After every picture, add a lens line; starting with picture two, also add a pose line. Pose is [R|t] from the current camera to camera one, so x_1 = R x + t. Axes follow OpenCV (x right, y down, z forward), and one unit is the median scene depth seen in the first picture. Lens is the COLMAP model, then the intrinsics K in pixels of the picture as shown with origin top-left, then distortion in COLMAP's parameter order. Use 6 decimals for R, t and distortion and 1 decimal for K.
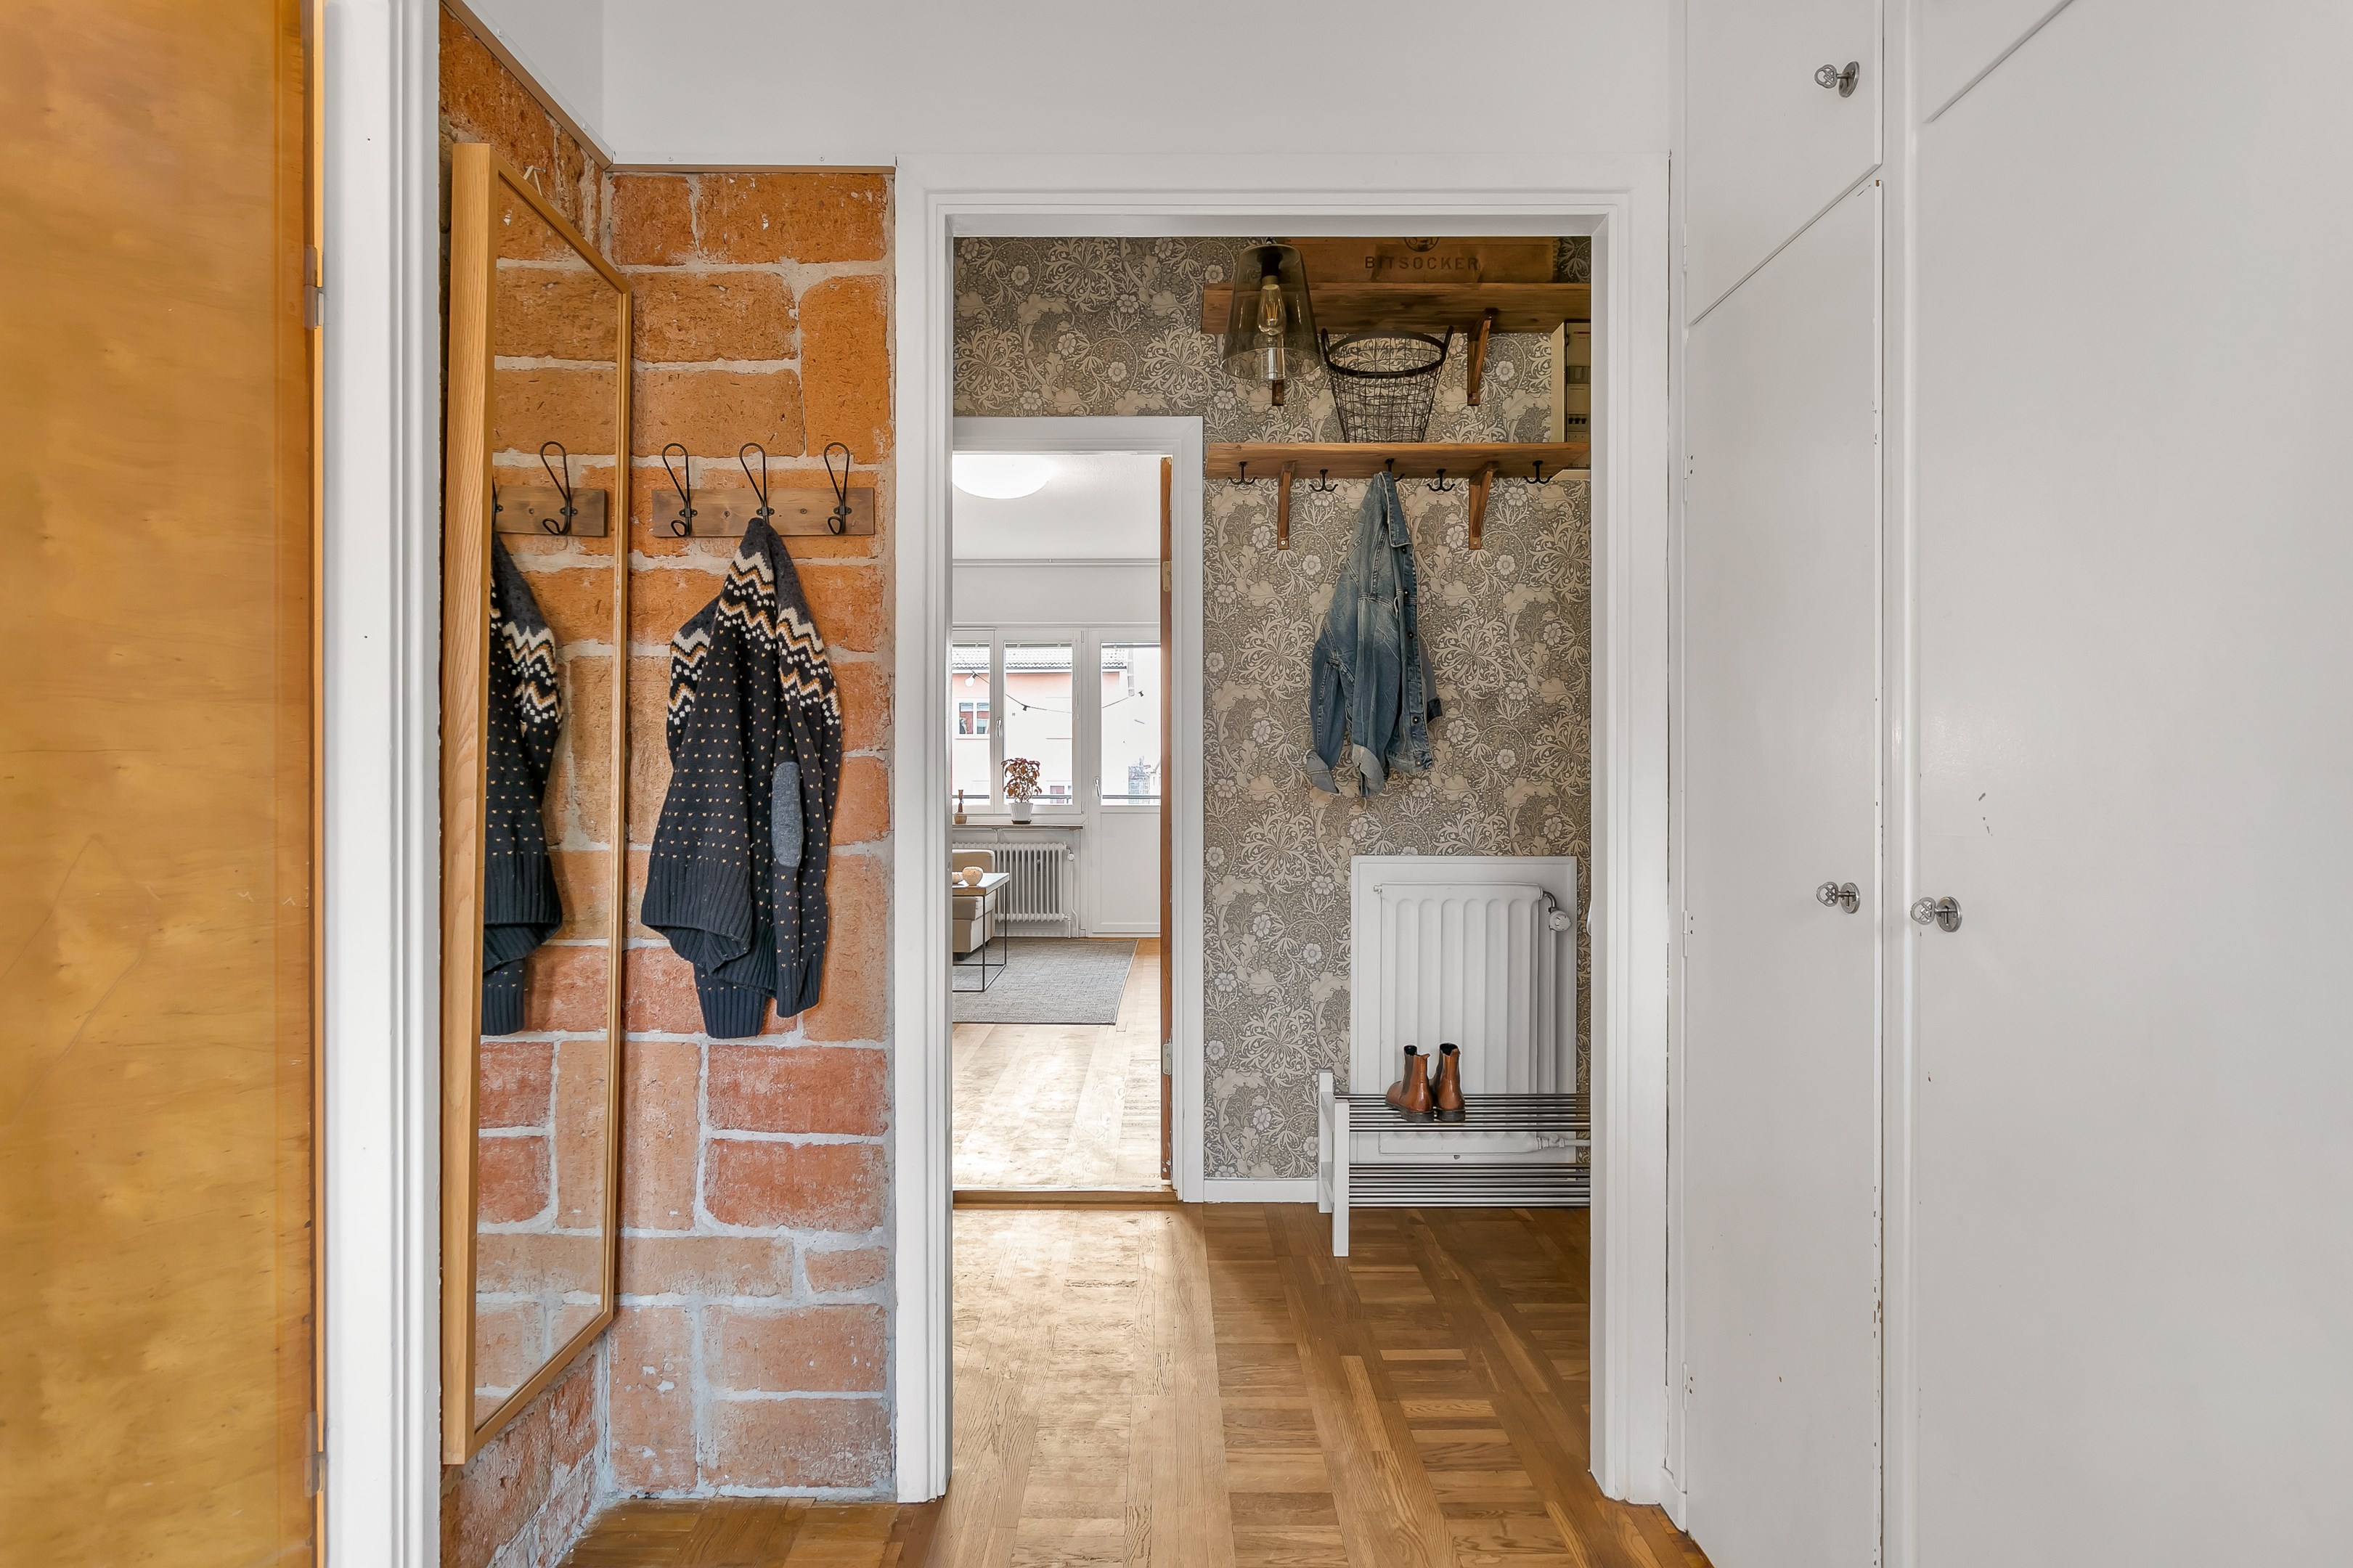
lens RADIAL K [[1298.7, 0, 1167.4], [0, 1298.7, 783.7], [0, 0, 1]] dist [-0.015228, -0.000102]
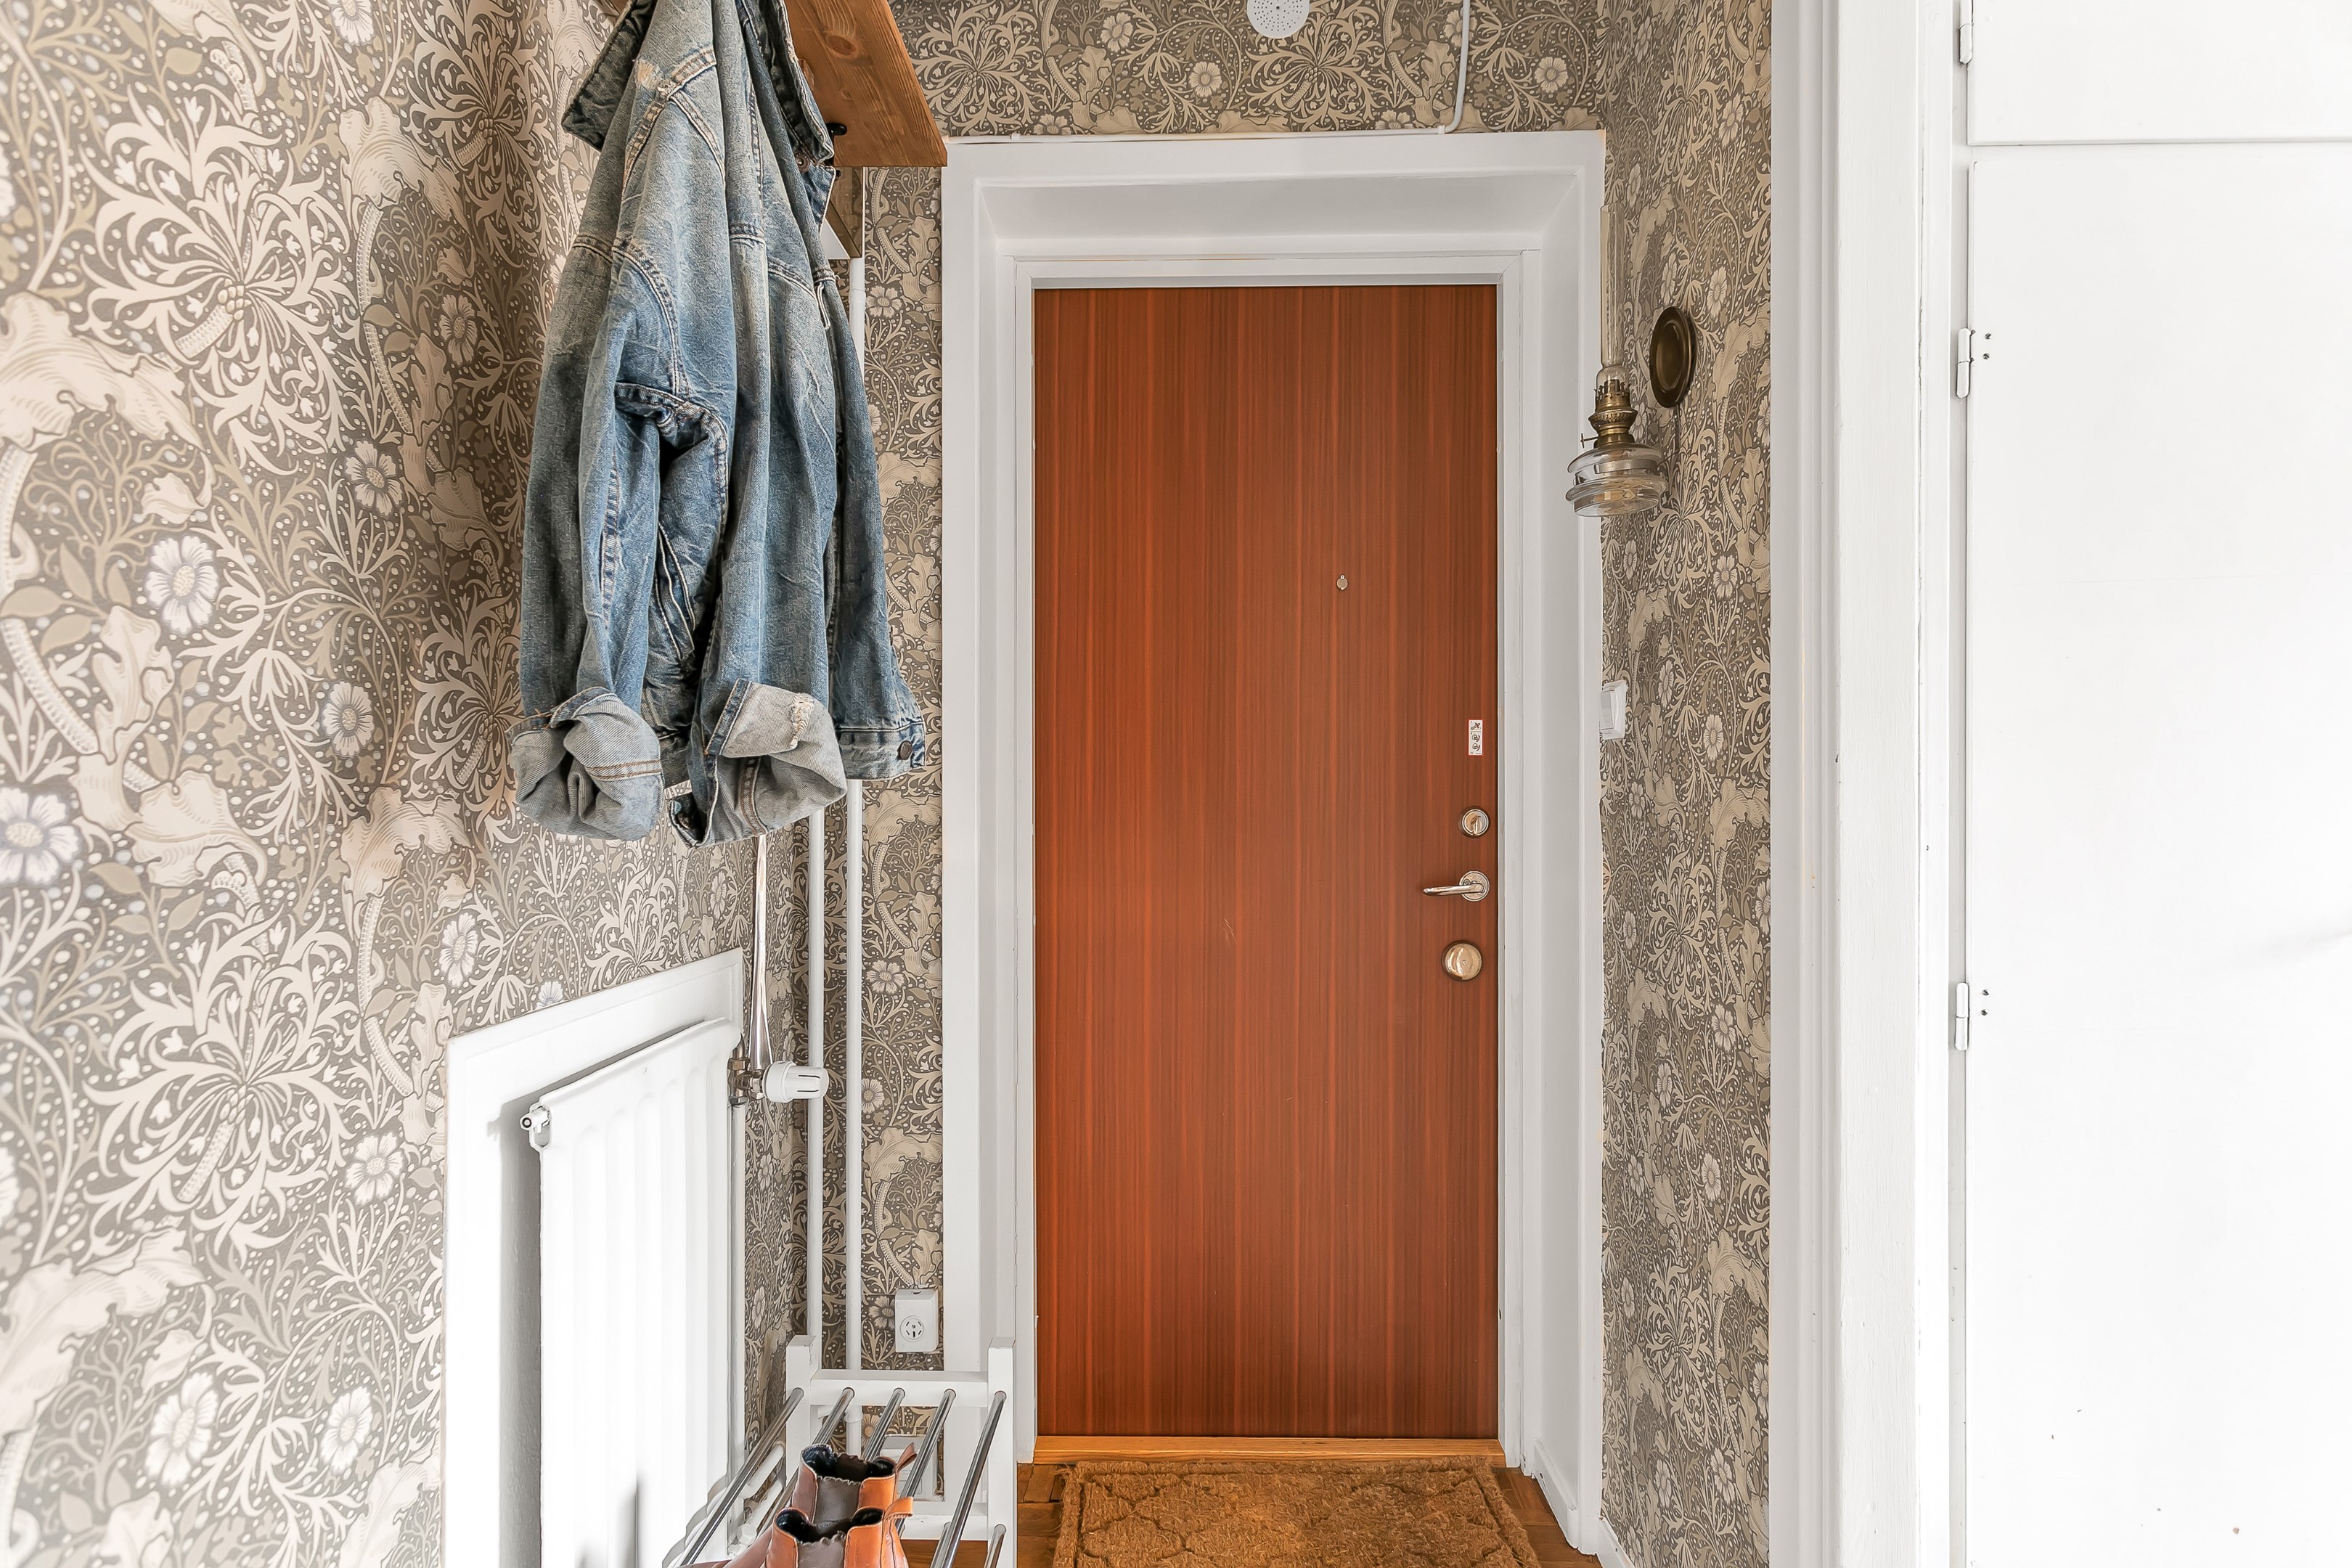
lens RADIAL K [[1162.4, 0, 1174.6], [0, 1162.4, 791.9], [0, 0, 1]] dist [-0.000618, 0.000631]
pose [[0.013245, 0.002143, 0.999910, -0.130497], [-0.002976, 0.999993, -0.002103, -0.003504], [-0.999908, -0.002948, 0.013251, 0.822815]]
